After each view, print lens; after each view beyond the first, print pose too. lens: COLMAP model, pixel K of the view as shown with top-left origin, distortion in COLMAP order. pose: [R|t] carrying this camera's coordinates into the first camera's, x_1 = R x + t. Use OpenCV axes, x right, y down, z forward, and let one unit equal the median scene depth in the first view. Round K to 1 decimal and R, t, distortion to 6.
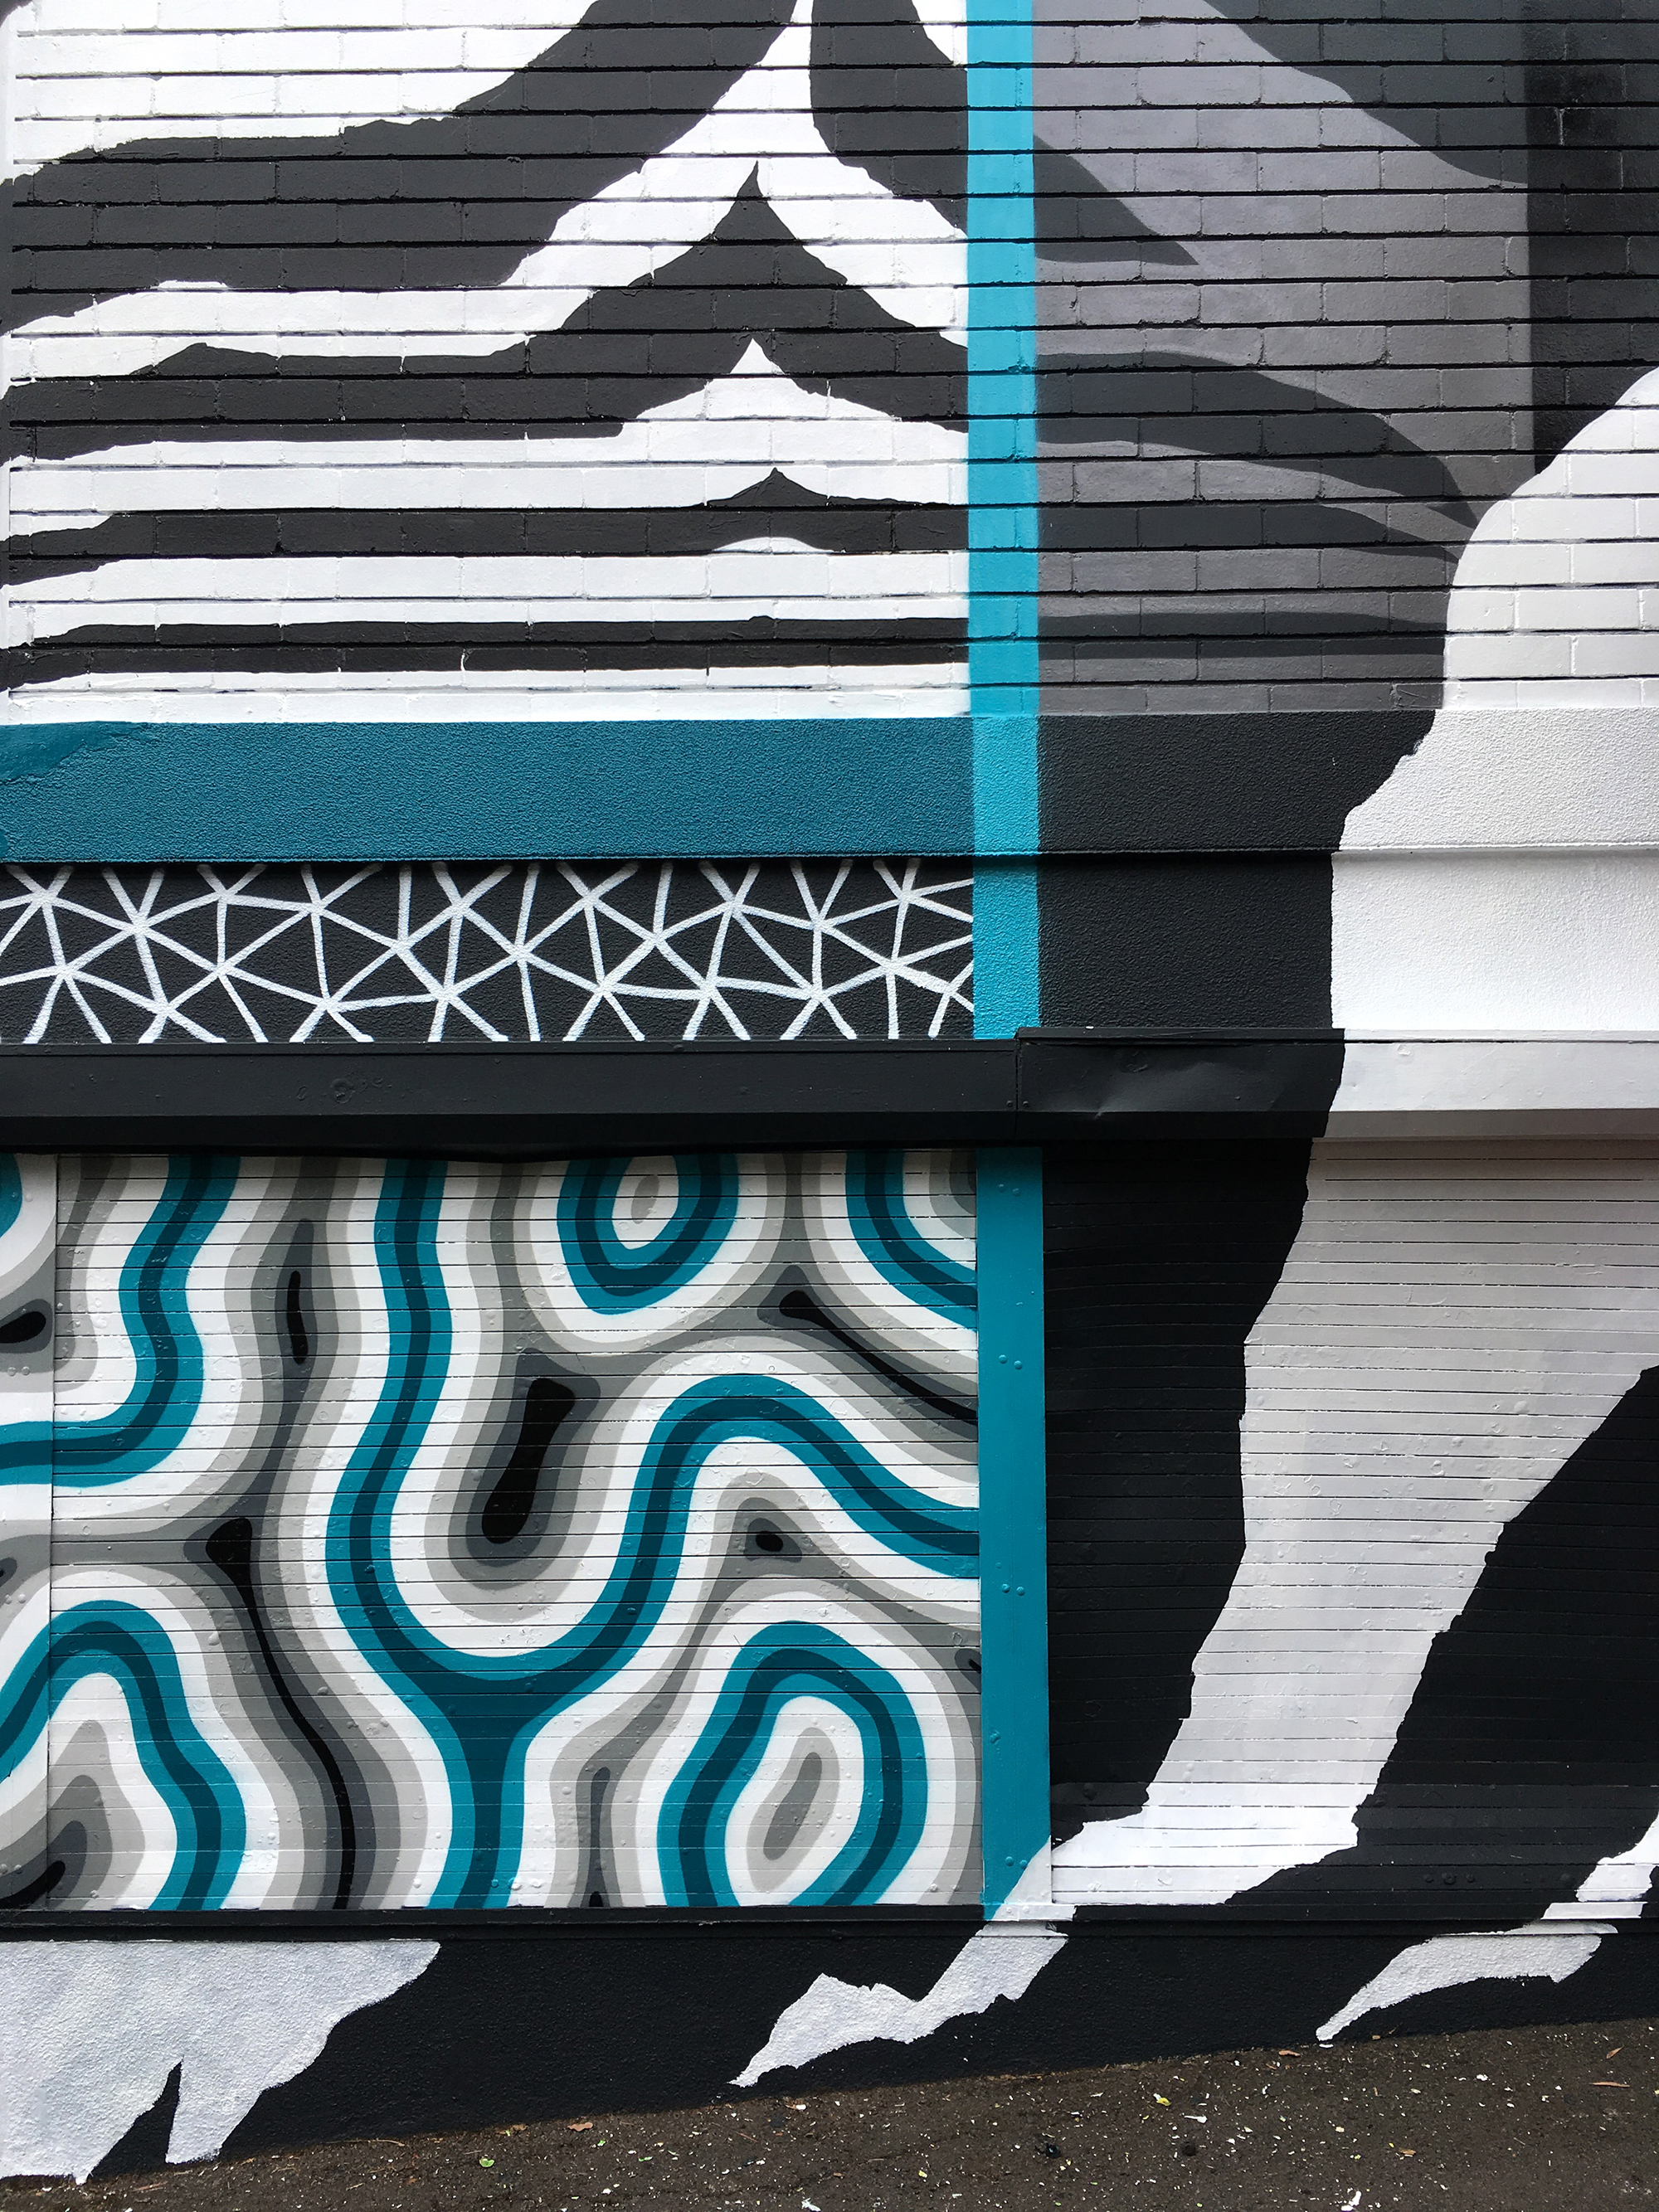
lens RADIAL K [[2007.5, 0, 894.7], [0, 2007.5, 1068.5], [0, 0, 1]] dist [0.025622, 0.000000]
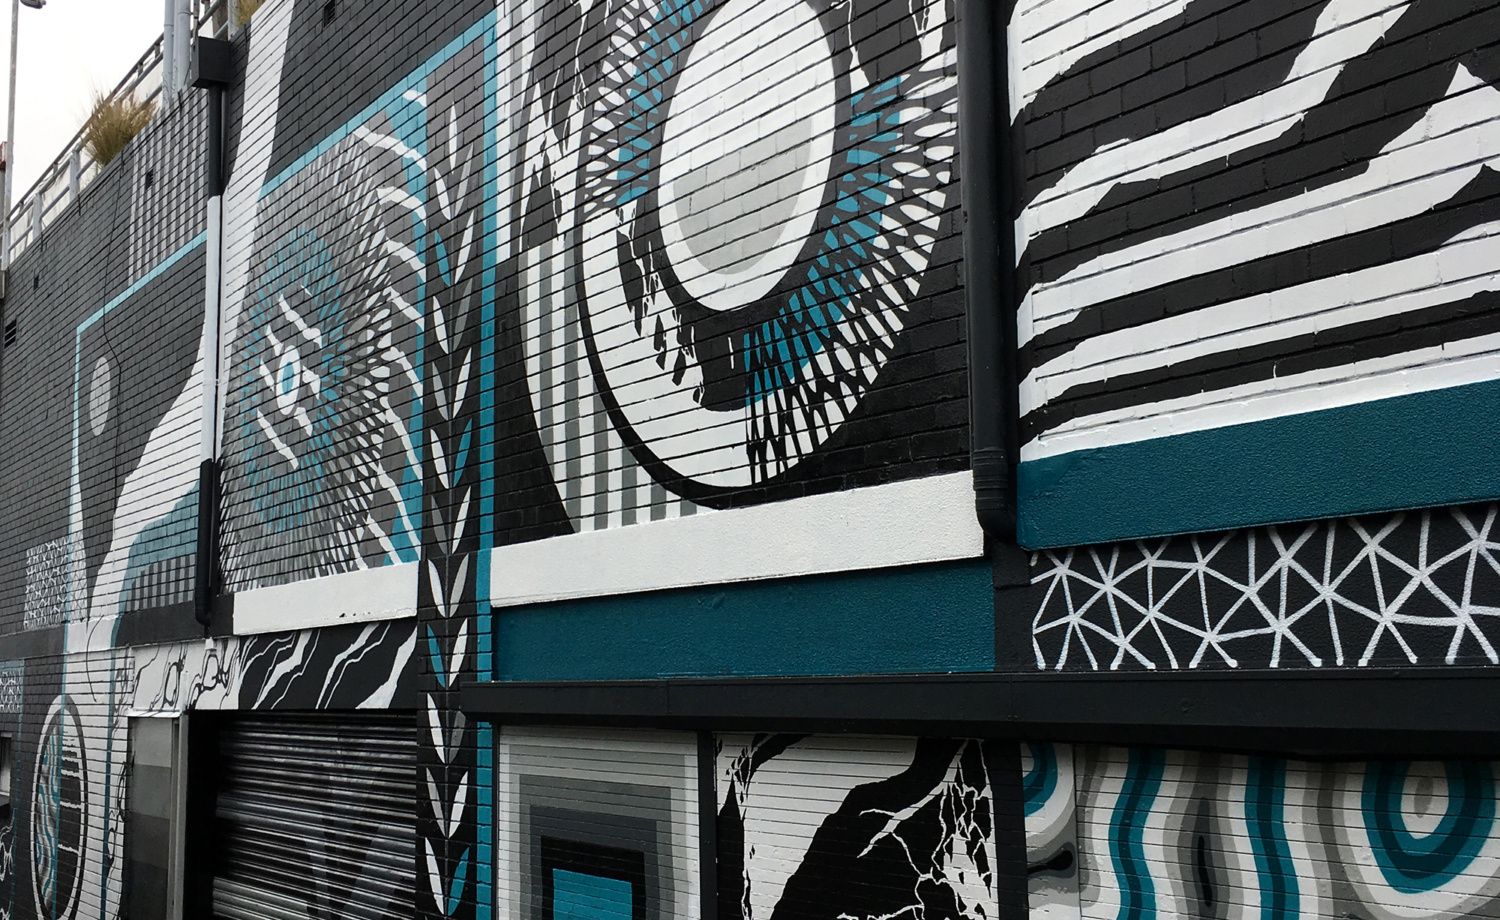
lens RADIAL K [[1720.8, 0, 760.4], [0, 1720.8, 456.1], [0, 0, 1]] dist [0.045755, 0.000000]
pose [[0.556042, -0.110488, -0.823778, 0.527777], [0.047523, 0.993730, -0.101205, -0.050278], [0.829795, 0.017125, 0.557806, 0.097178]]
